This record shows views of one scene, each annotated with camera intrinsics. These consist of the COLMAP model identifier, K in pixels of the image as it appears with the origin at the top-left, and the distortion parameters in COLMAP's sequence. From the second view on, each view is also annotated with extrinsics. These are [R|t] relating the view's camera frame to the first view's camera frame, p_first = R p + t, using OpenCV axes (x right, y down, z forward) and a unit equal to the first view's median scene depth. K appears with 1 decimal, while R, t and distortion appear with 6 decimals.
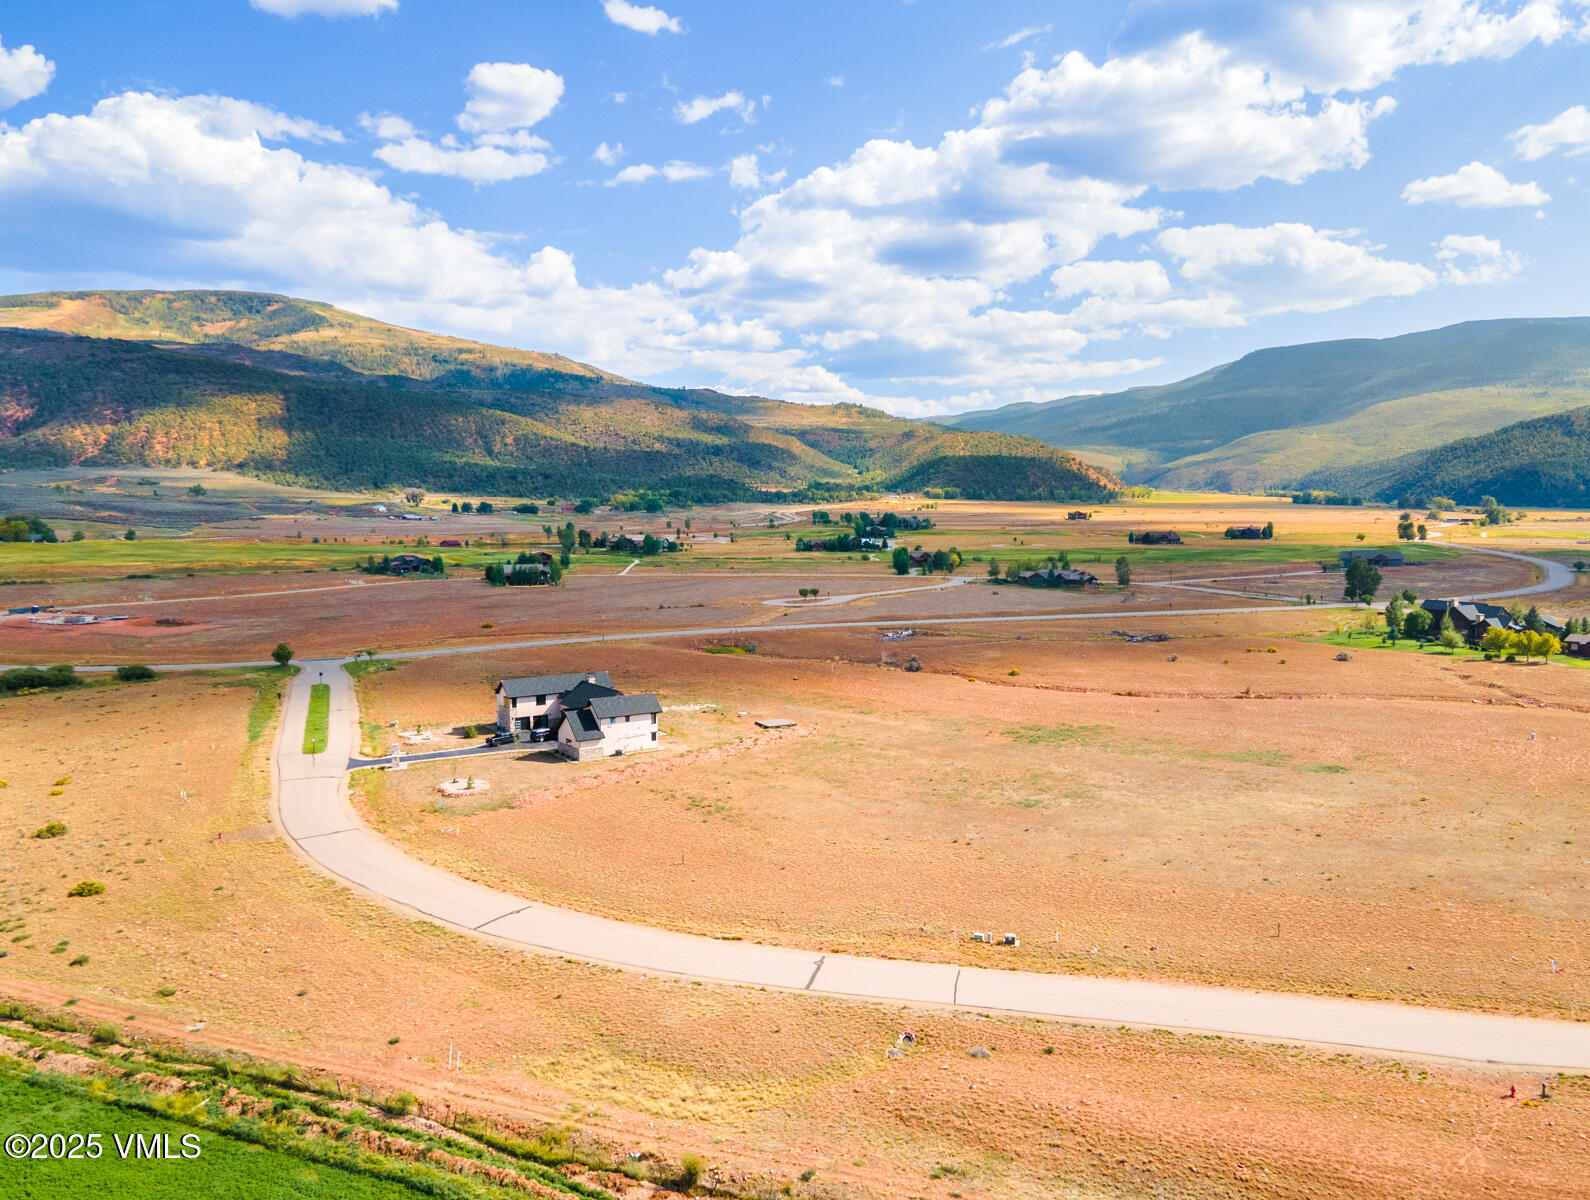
lens RADIAL K [[1130.2, 0, 795.0], [0, 1130.2, 600.0], [0, 0, 1]] dist [0.044858, 0.003145]
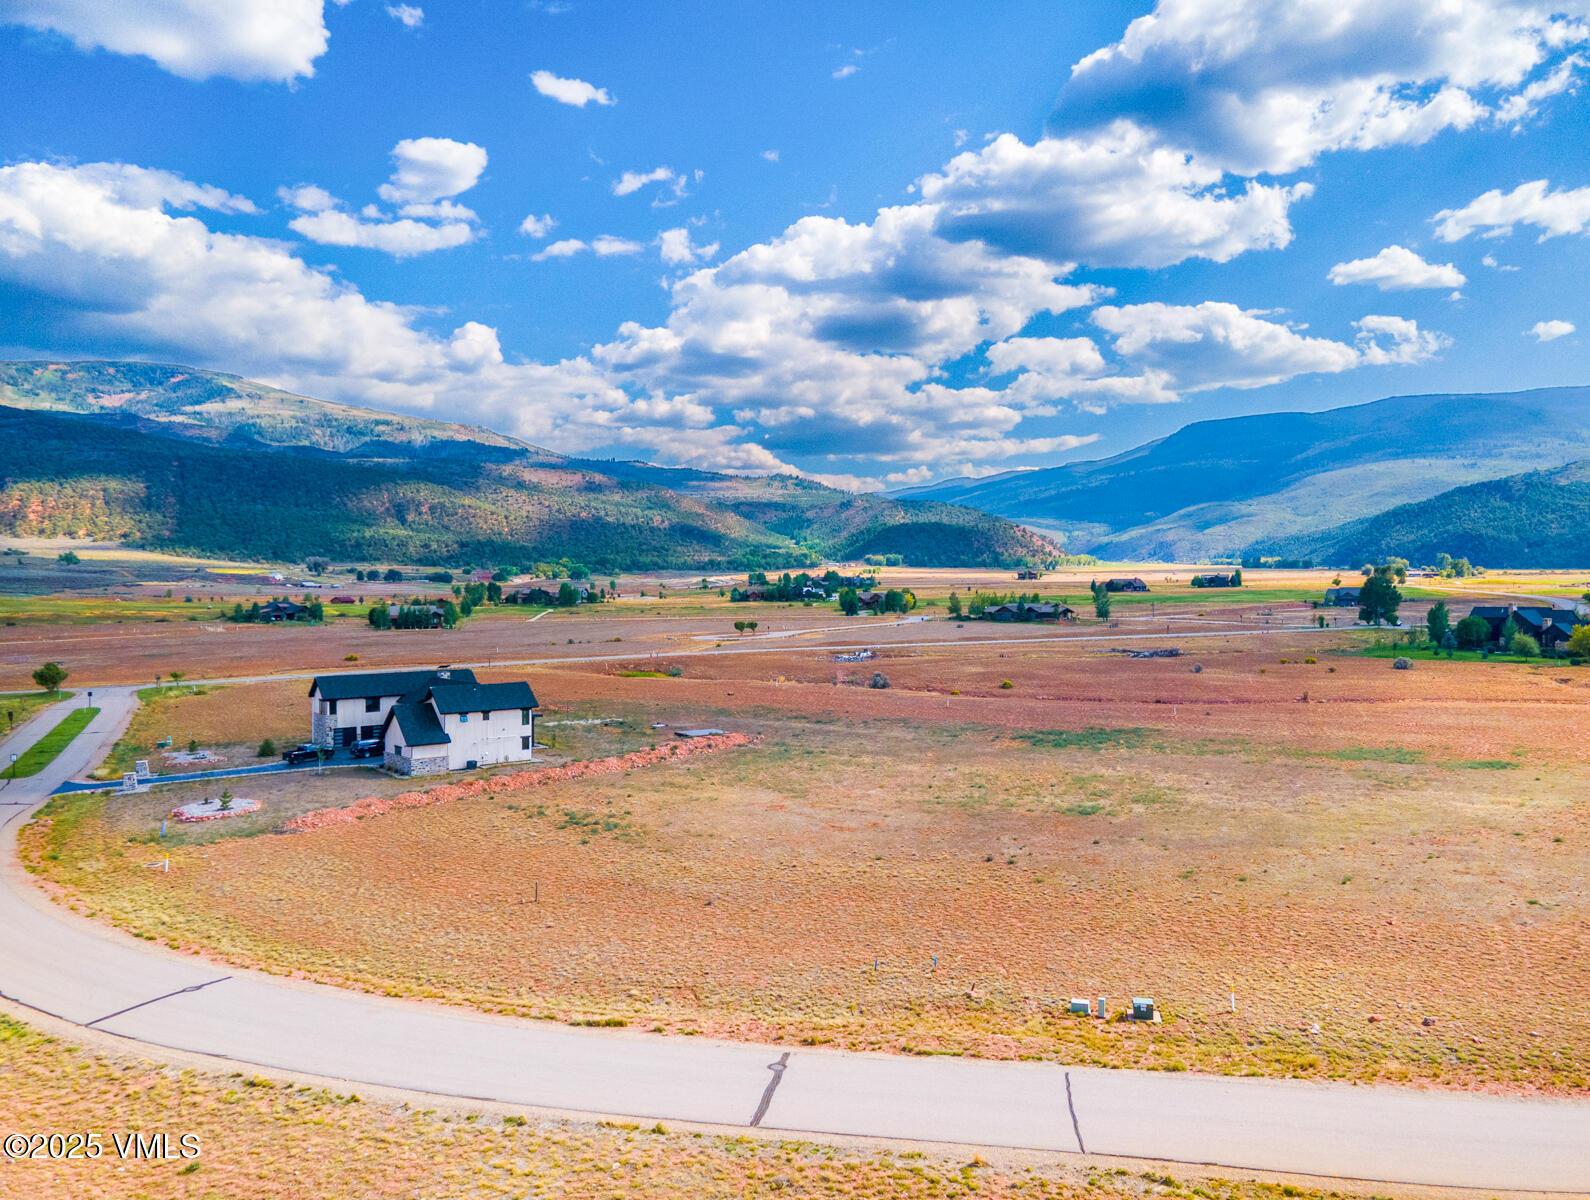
lens RADIAL K [[1180.2, 0, 803.5], [0, 1180.2, 594.8], [0, 0, 1]] dist [0.027760, 0.036283]
pose [[0.998034, -0.005416, 0.062441, 0.000466], [0.009837, 0.997448, -0.070713, 0.049437], [-0.061899, 0.071188, 0.995540, 0.153753]]
